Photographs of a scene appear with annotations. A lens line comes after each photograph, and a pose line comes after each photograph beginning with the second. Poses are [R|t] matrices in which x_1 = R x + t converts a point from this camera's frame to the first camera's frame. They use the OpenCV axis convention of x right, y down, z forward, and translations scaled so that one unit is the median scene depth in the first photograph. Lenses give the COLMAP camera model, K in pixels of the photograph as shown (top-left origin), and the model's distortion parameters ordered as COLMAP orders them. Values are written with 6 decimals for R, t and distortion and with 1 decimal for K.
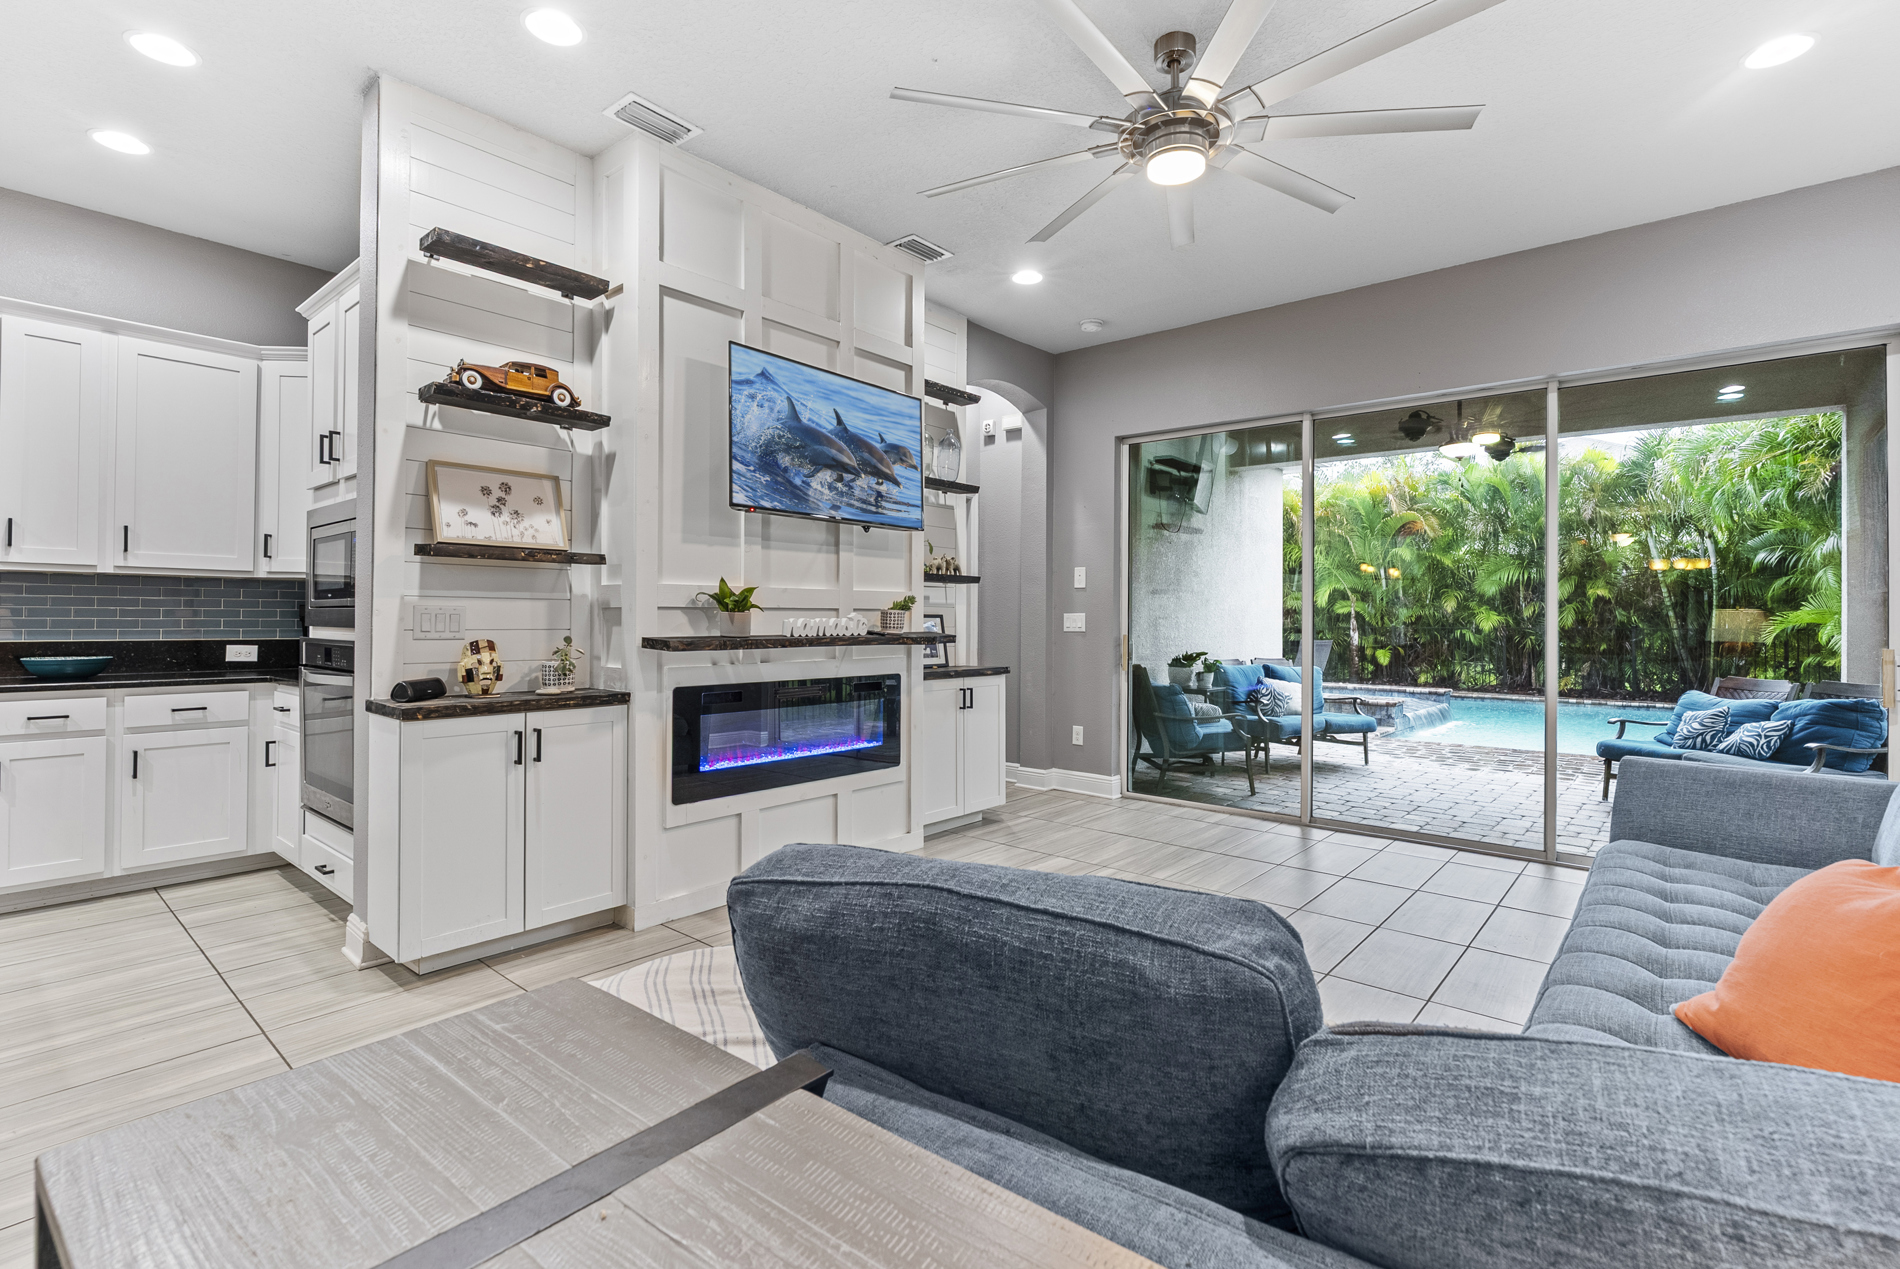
lens RADIAL K [[878.0, 0, 949.1], [0, 878.0, 619.5], [0, 0, 1]] dist [-0.004013, 0.001736]
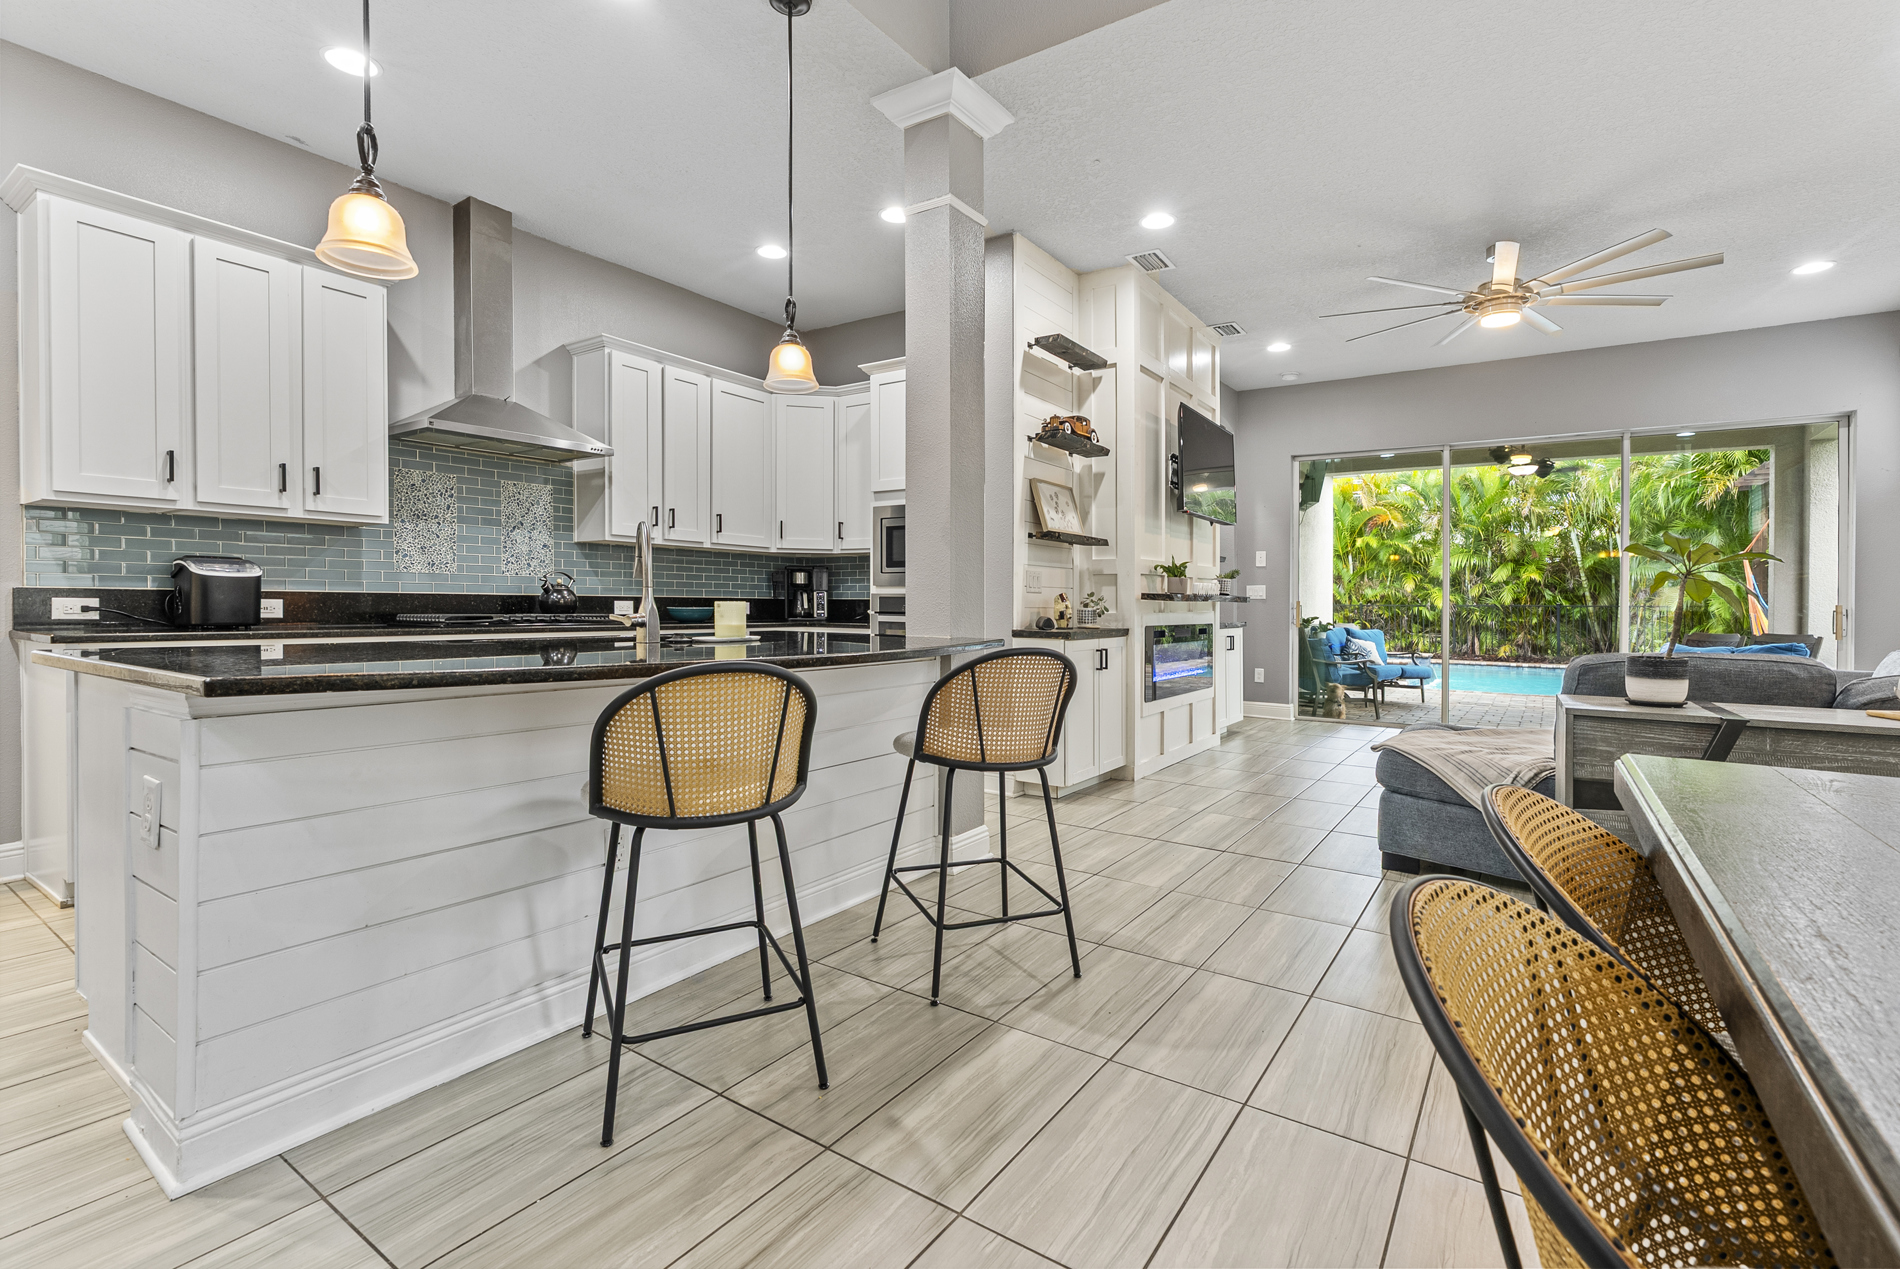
lens RADIAL K [[863.9, 0, 955.3], [0, 863.9, 611.7], [0, 0, 1]] dist [-0.000324, 0.000168]
pose [[0.994225, 0.002178, 0.107295, -0.470989], [-0.003386, 0.999933, 0.011072, 0.021200], [-0.107263, -0.011371, 0.994166, -0.275077]]
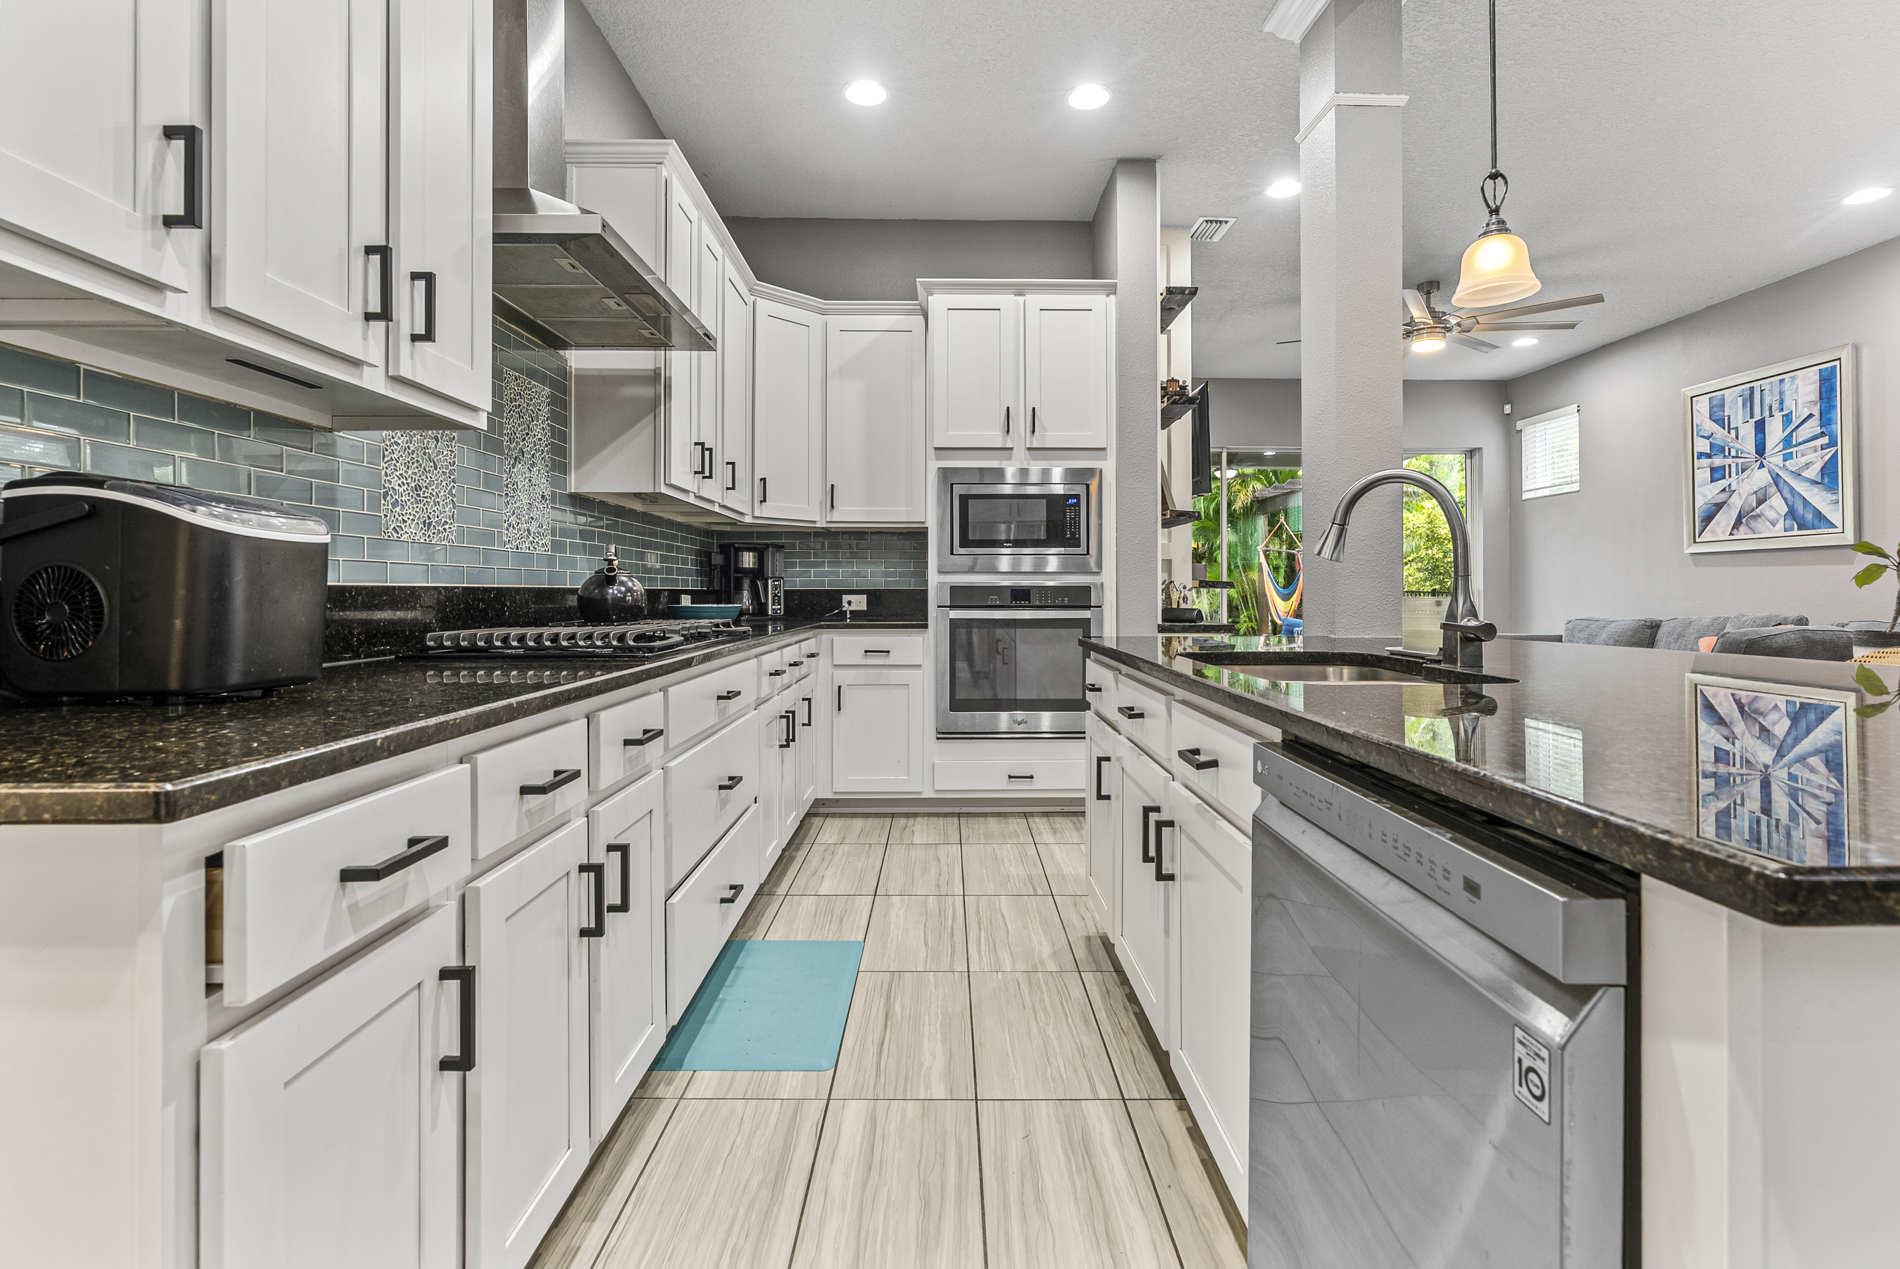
lens RADIAL K [[882.1, 0, 959.5], [0, 882.1, 580.2], [0, 0, 1]] dist [0.001352, 0.001549]
pose [[0.750918, 0.001470, 0.660394, -0.895358], [0.004750, 0.999960, -0.007627, 0.016675], [-0.660378, 0.008865, 0.750881, 0.088377]]
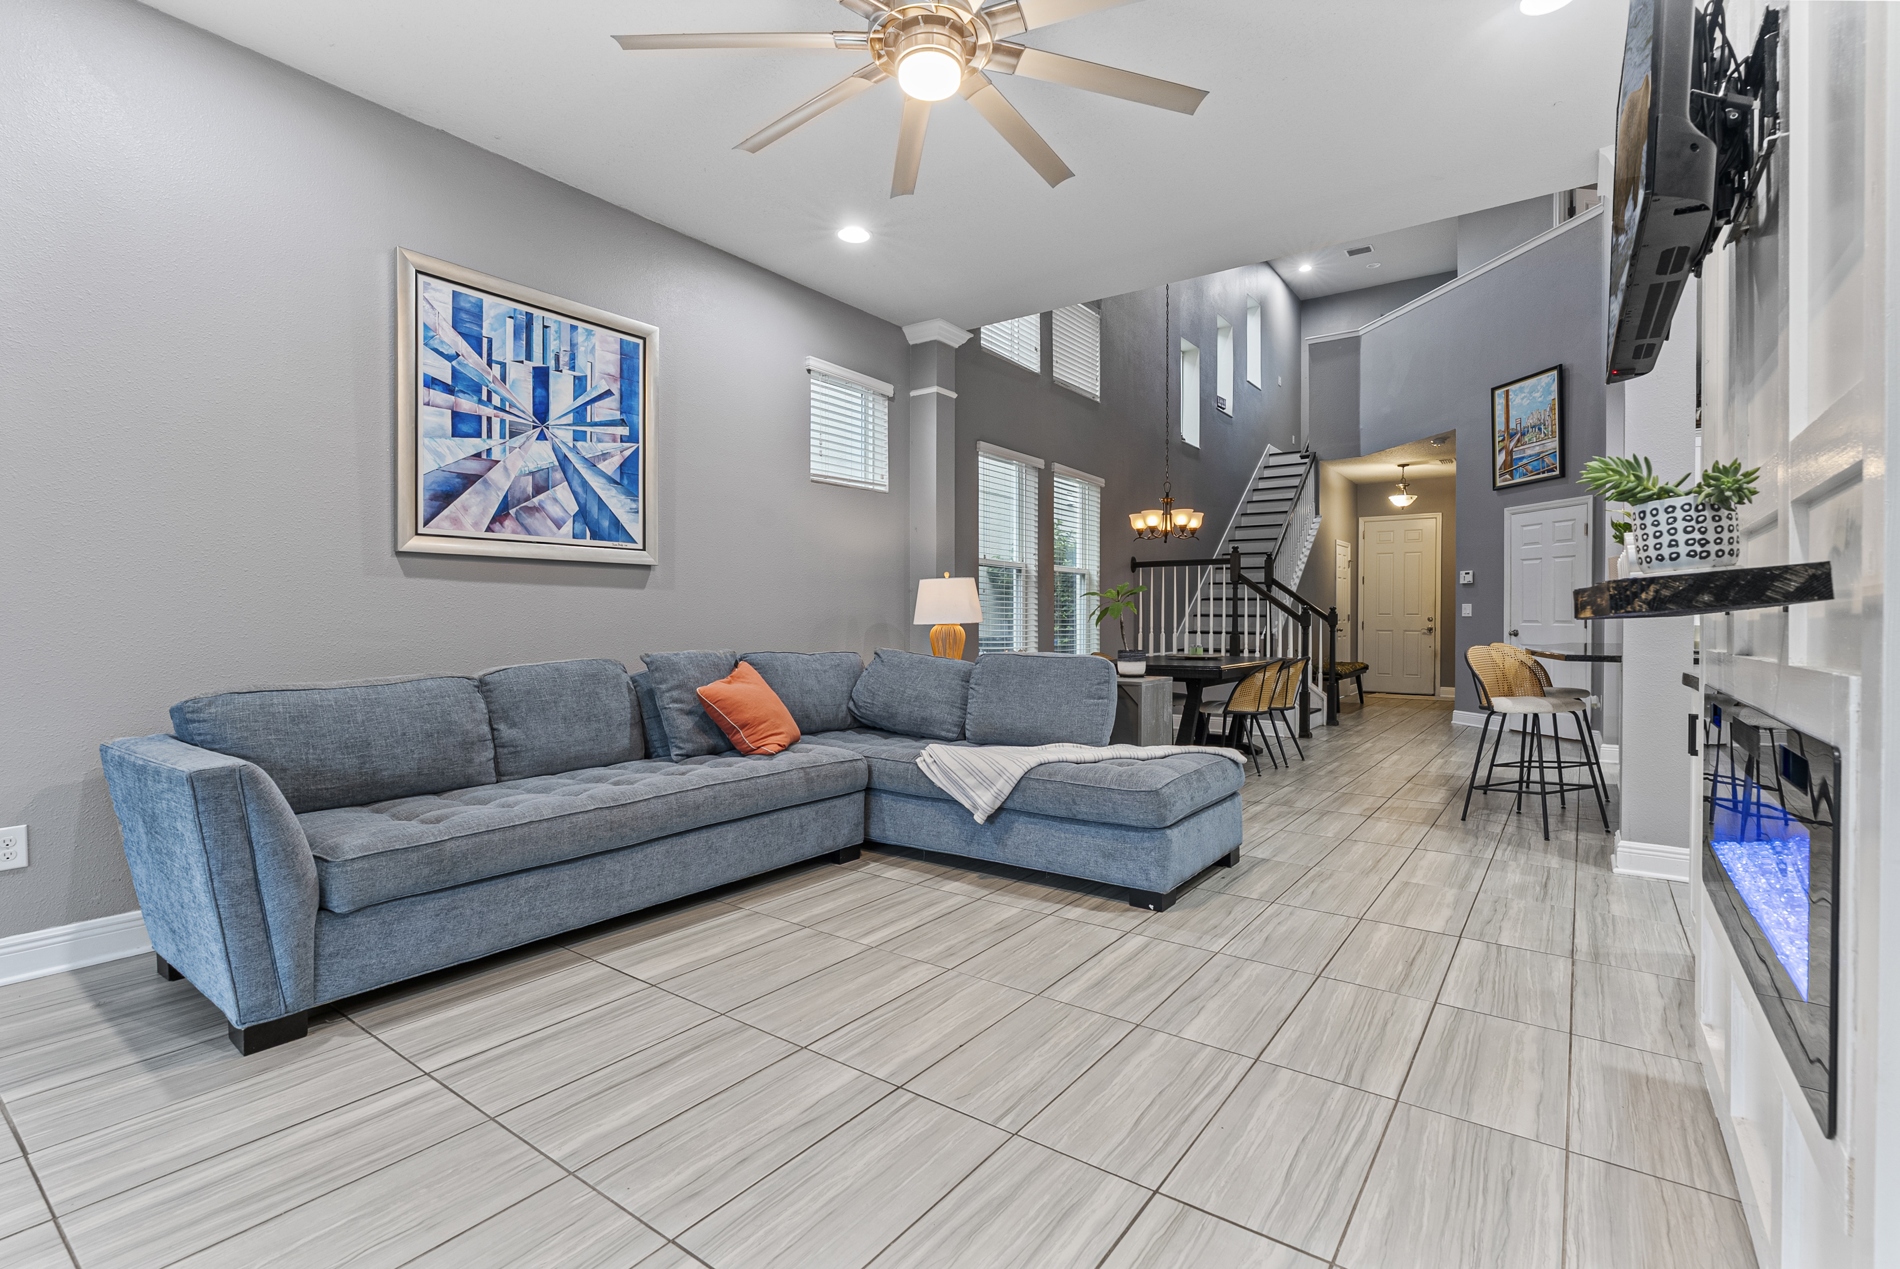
lens RADIAL K [[878.0, 0, 949.1], [0, 878.0, 619.5], [0, 0, 1]] dist [-0.004013, 0.001736]
pose [[-0.996987, -0.005070, -0.077403, 0.143766], [-0.005051, 0.999987, -0.000438, 0.022960], [0.077404, -0.000046, -0.997000, 0.901824]]
